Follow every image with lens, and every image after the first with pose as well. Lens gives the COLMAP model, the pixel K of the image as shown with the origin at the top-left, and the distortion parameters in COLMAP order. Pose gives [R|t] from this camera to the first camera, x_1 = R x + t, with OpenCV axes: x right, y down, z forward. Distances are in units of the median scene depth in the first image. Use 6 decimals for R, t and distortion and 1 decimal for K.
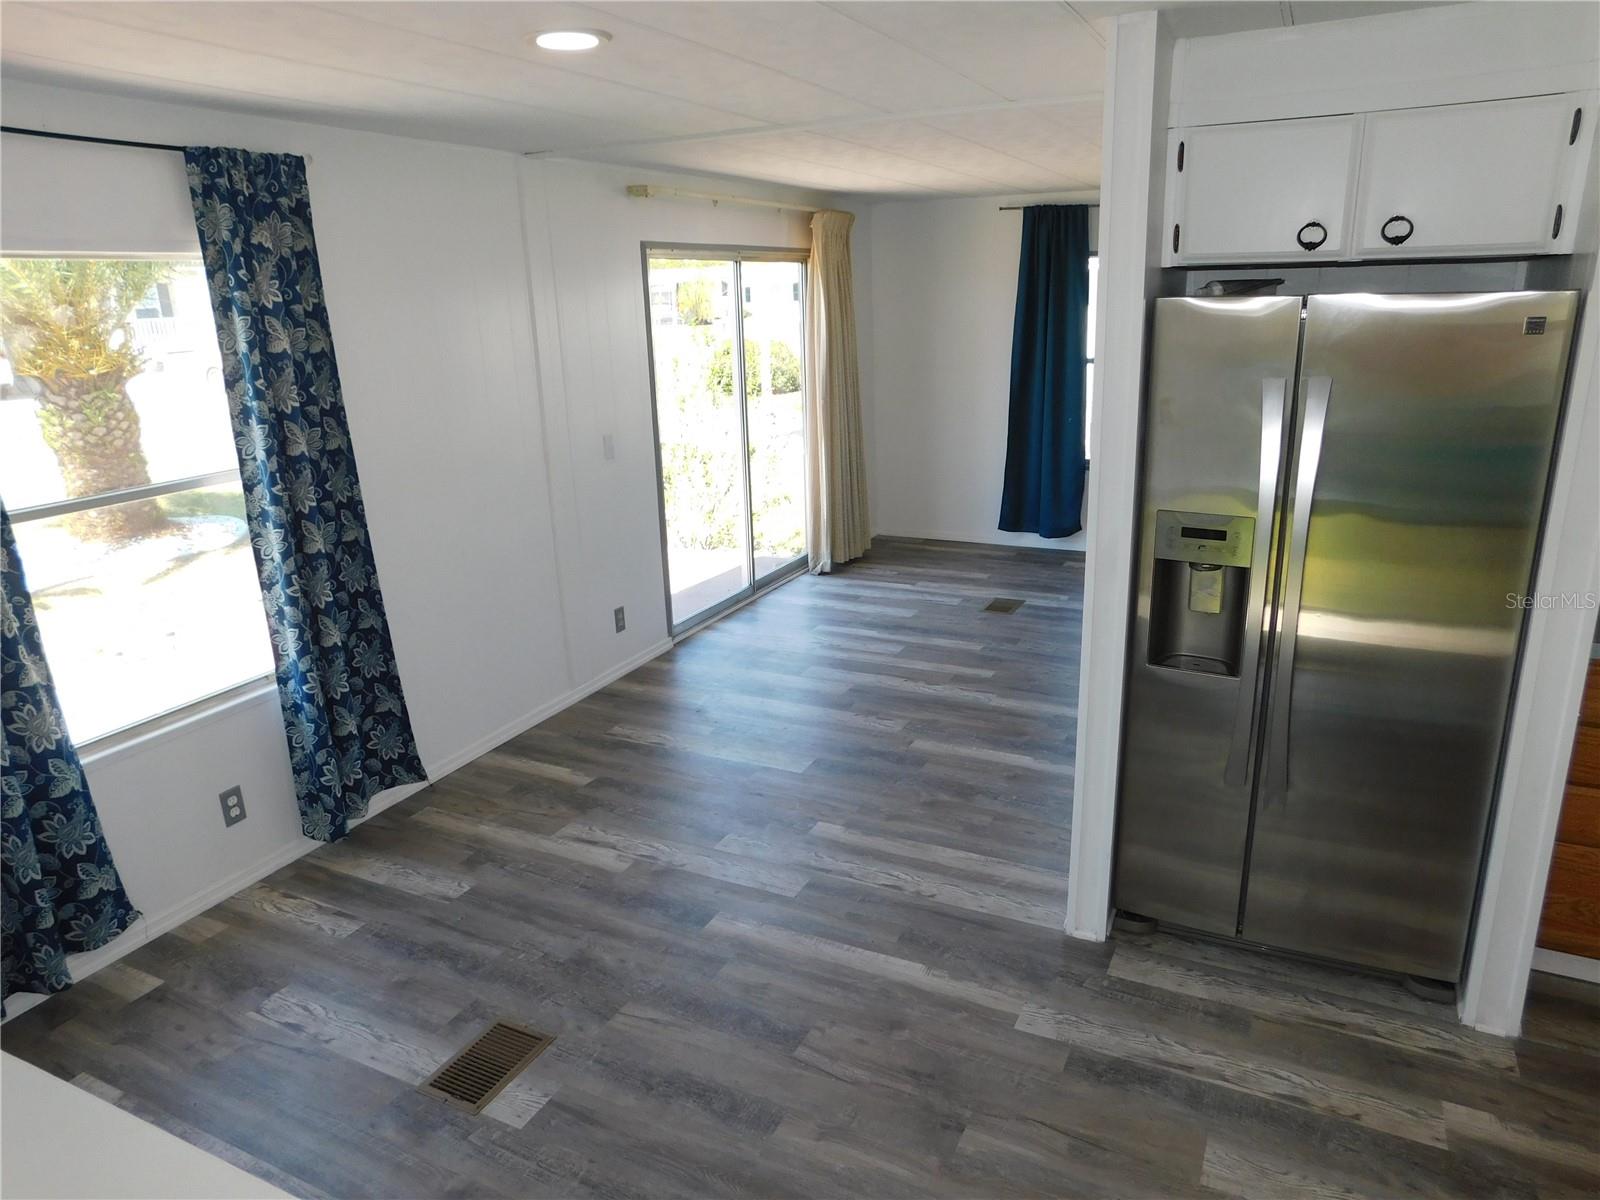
lens RADIAL K [[1098.2, 0, 800.0], [0, 1098.2, 600.0], [0, 0, 1]] dist [-0.061827, 0.040344]
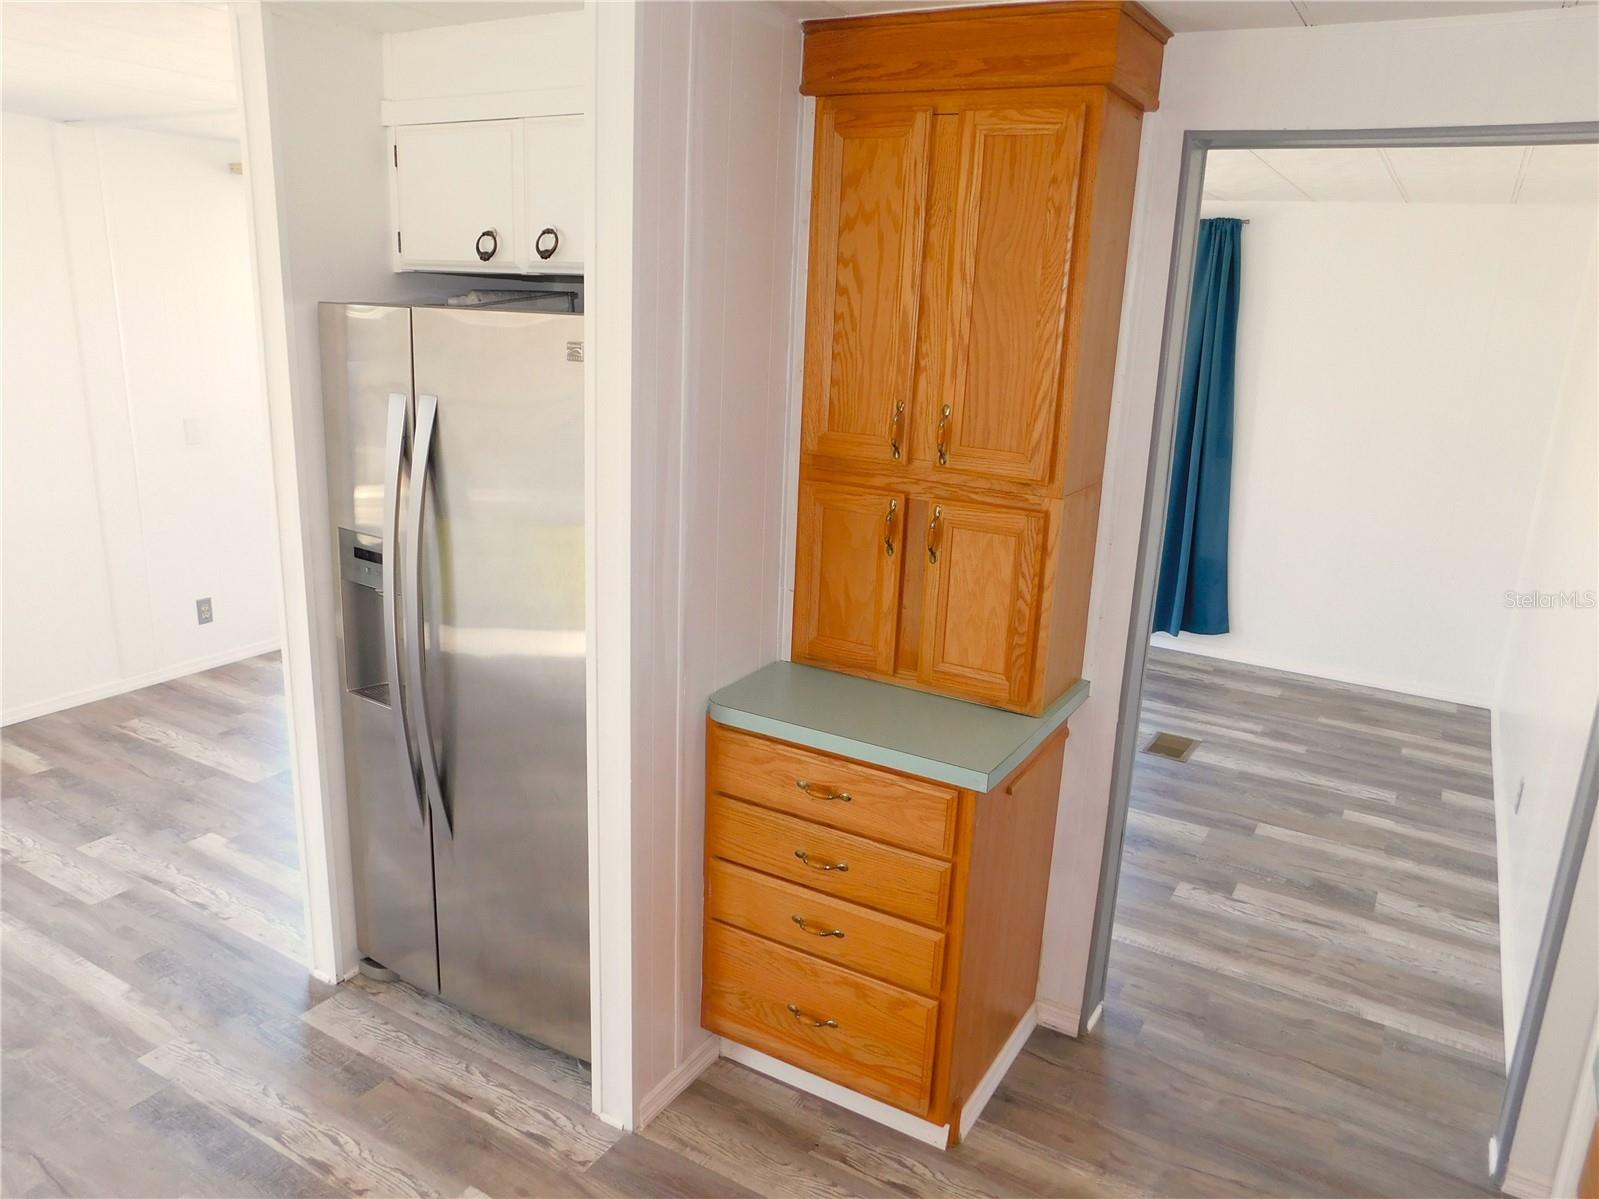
lens RADIAL K [[1165.3, 0, 799.5], [0, 1165.3, 599.5], [0, 0, 1]] dist [-0.053935, 0.005143]
pose [[0.996243, 0.079012, -0.035451, 0.499385], [-0.079540, 0.996737, -0.013729, -0.025567], [0.034251, 0.016497, 0.999277, 0.012110]]
